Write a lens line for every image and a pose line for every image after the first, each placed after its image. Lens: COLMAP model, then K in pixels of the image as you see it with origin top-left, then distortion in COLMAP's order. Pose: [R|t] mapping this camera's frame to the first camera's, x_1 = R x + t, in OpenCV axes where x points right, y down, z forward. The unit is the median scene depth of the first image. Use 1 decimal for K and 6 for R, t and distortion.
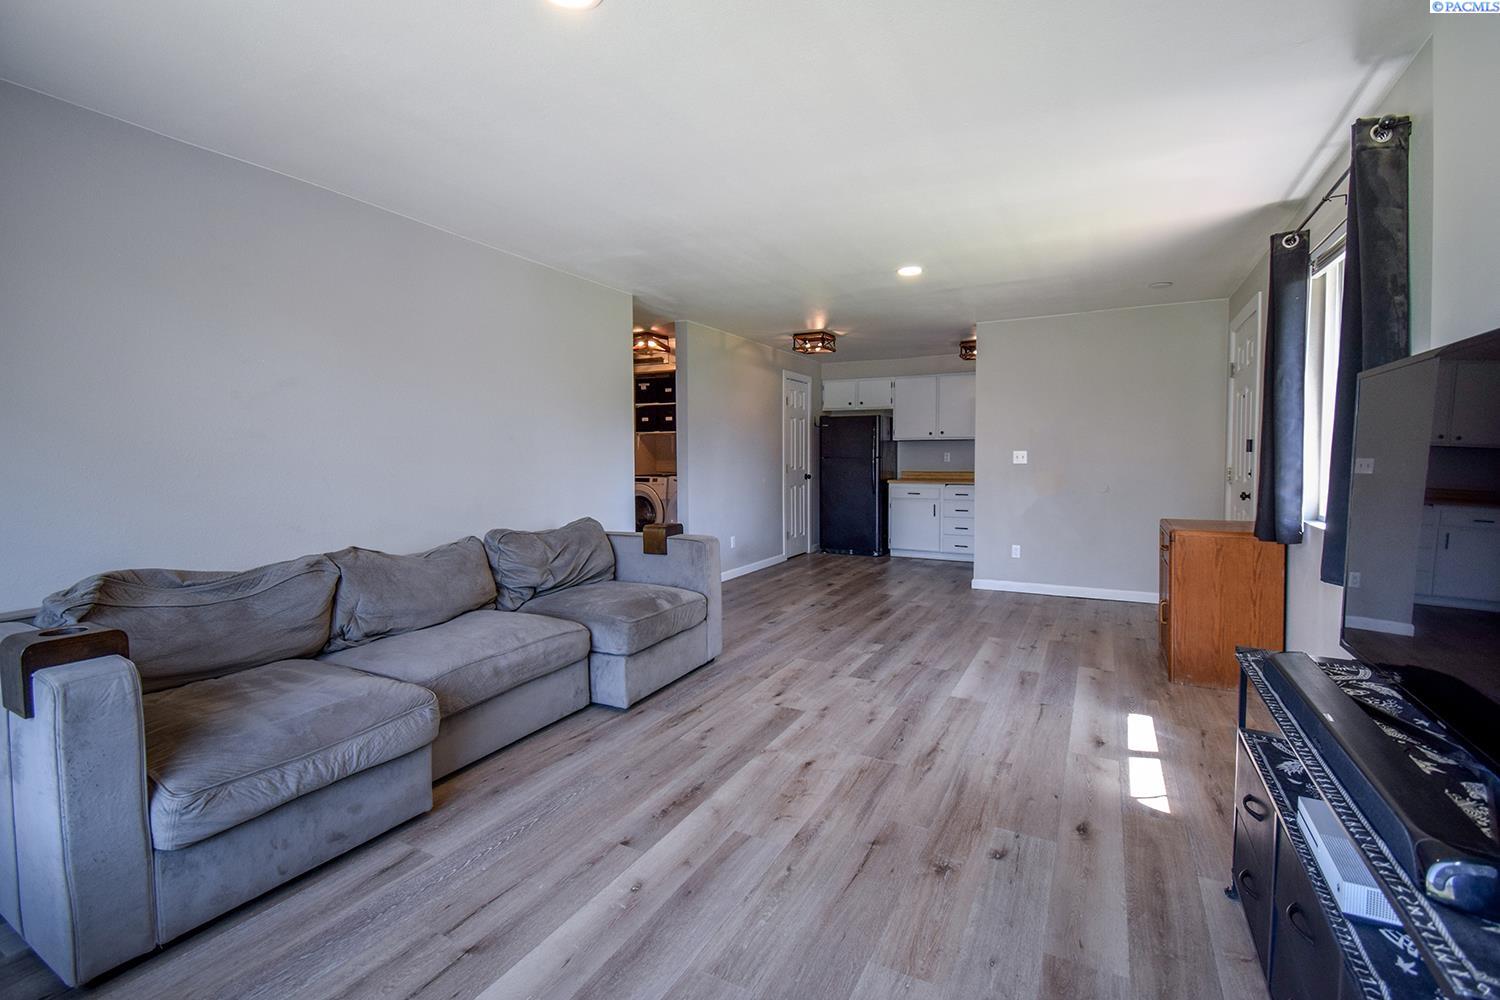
lens RADIAL K [[654.7, 0, 757.5], [0, 654.7, 480.4], [0, 0, 1]] dist [0.016003, -0.000330]
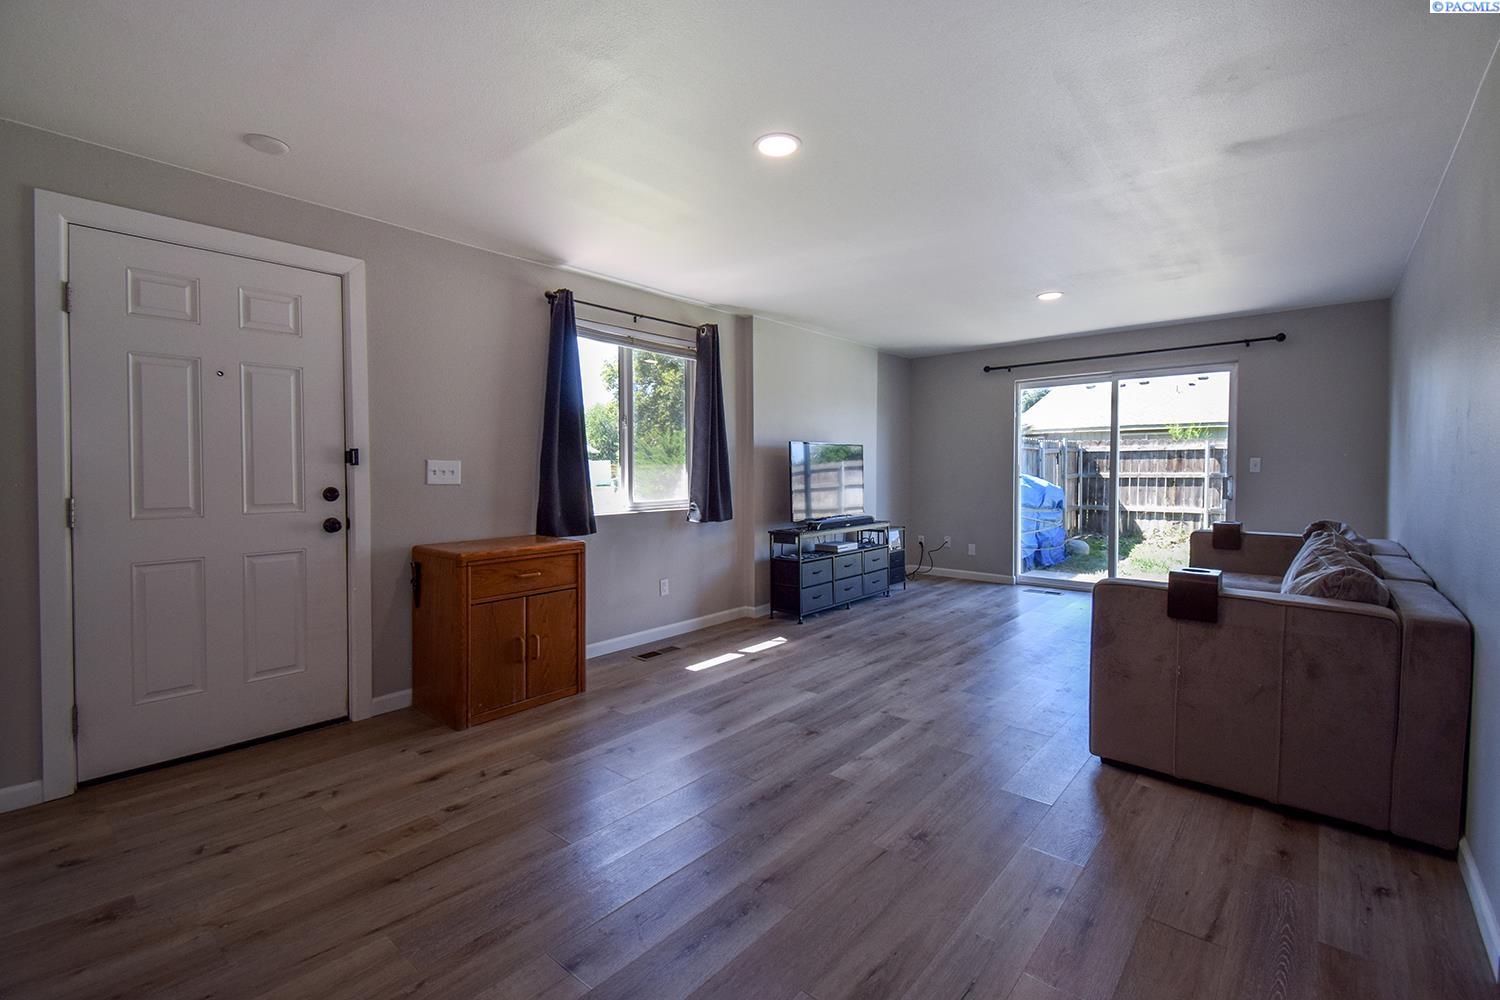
lens RADIAL K [[668.8, 0, 758.5], [0, 668.8, 486.2], [0, 0, 1]] dist [0.018919, 0.000070]
pose [[-0.977086, 0.002669, 0.212830, 0.148106], [0.017724, 0.997469, 0.068862, -0.073866], [-0.212108, 0.071057, -0.974660, 1.919196]]
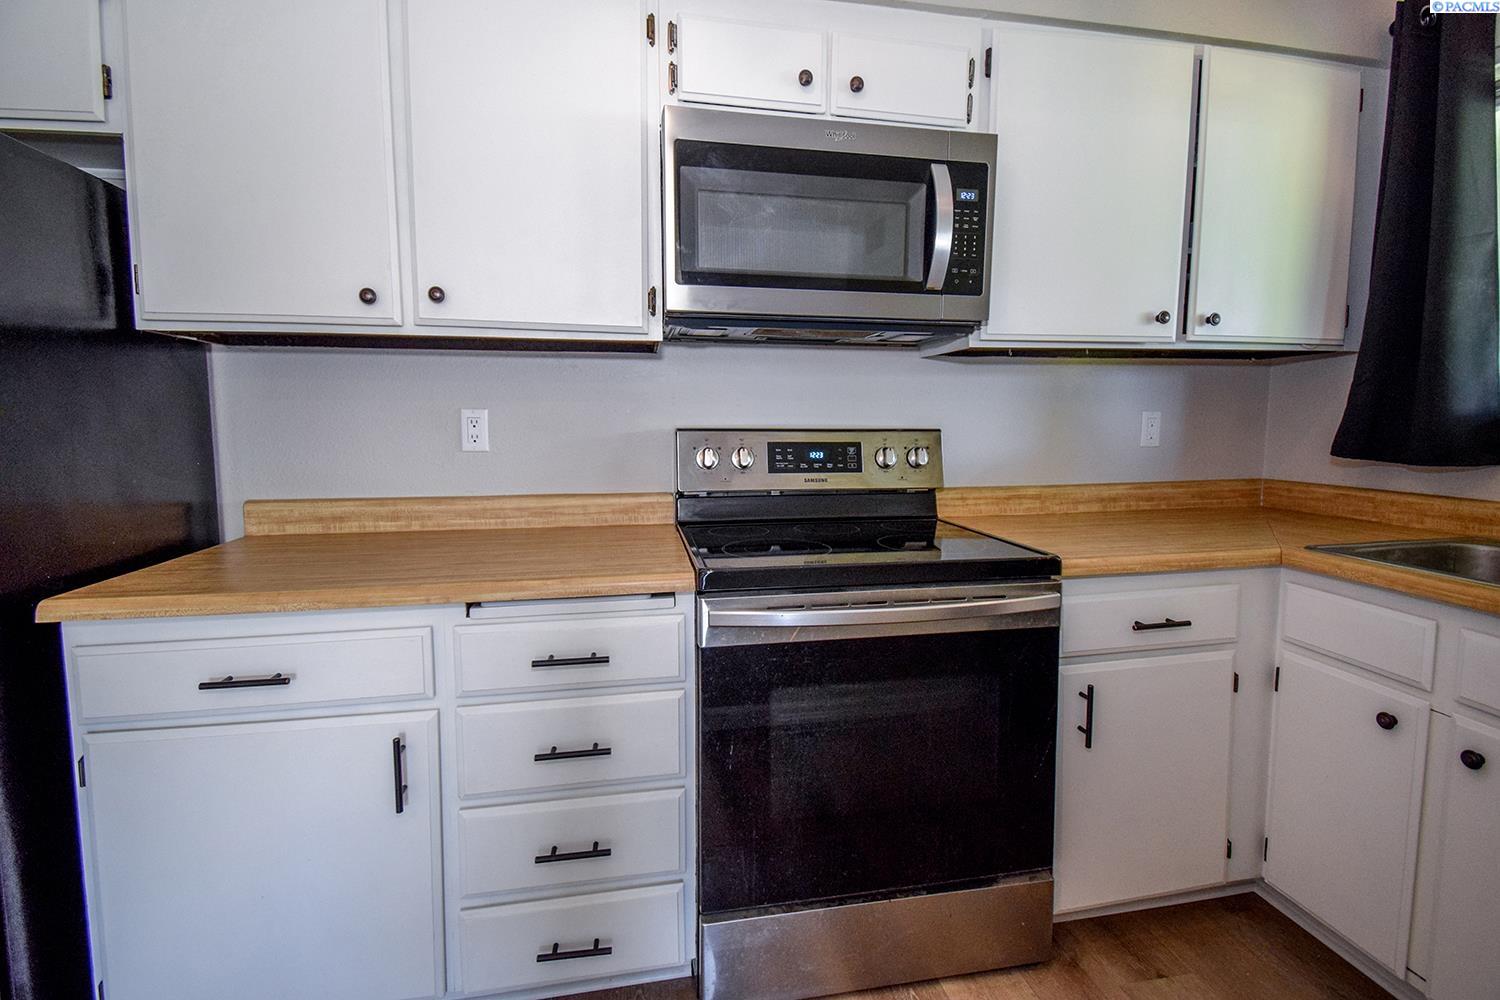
lens RADIAL K [[661.1, 0, 748.5], [0, 661.1, 483.0], [0, 0, 1]] dist [0.034734, -0.025389]
pose [[0.779863, -0.056644, 0.623382, 0.504807], [0.024627, 0.997903, 0.059867, -0.065960], [-0.625465, -0.031336, 0.779622, 1.760851]]
